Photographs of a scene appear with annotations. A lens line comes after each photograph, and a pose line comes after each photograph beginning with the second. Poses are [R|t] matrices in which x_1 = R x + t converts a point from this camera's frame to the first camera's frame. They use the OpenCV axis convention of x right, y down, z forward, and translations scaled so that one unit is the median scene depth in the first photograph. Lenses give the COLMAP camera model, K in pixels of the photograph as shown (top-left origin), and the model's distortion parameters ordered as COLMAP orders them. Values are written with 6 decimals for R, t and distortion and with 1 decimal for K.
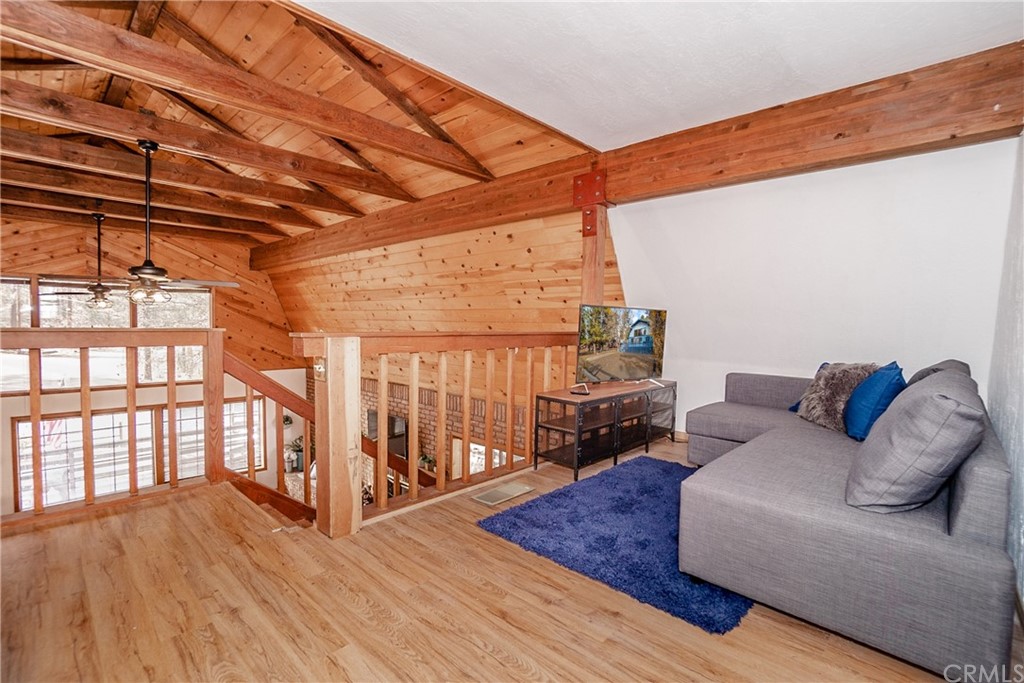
lens RADIAL K [[457.5, 0, 499.1], [0, 457.5, 340.0], [0, 0, 1]] dist [-0.060109, 0.021638]
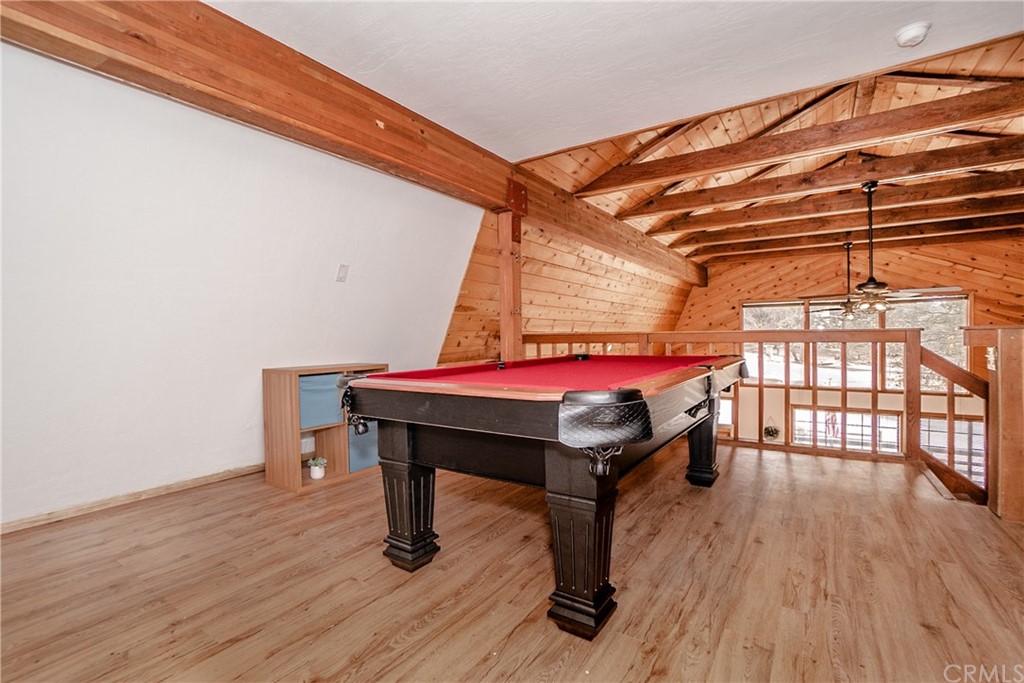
lens RADIAL K [[457.5, 0, 499.1], [0, 457.5, 340.0], [0, 0, 1]] dist [-0.060109, 0.021638]
pose [[0.137292, -0.008370, -0.990495, 0.154699], [-0.026897, 0.999564, -0.012175, 0.020359], [0.990165, 0.028313, 0.137007, -0.102404]]
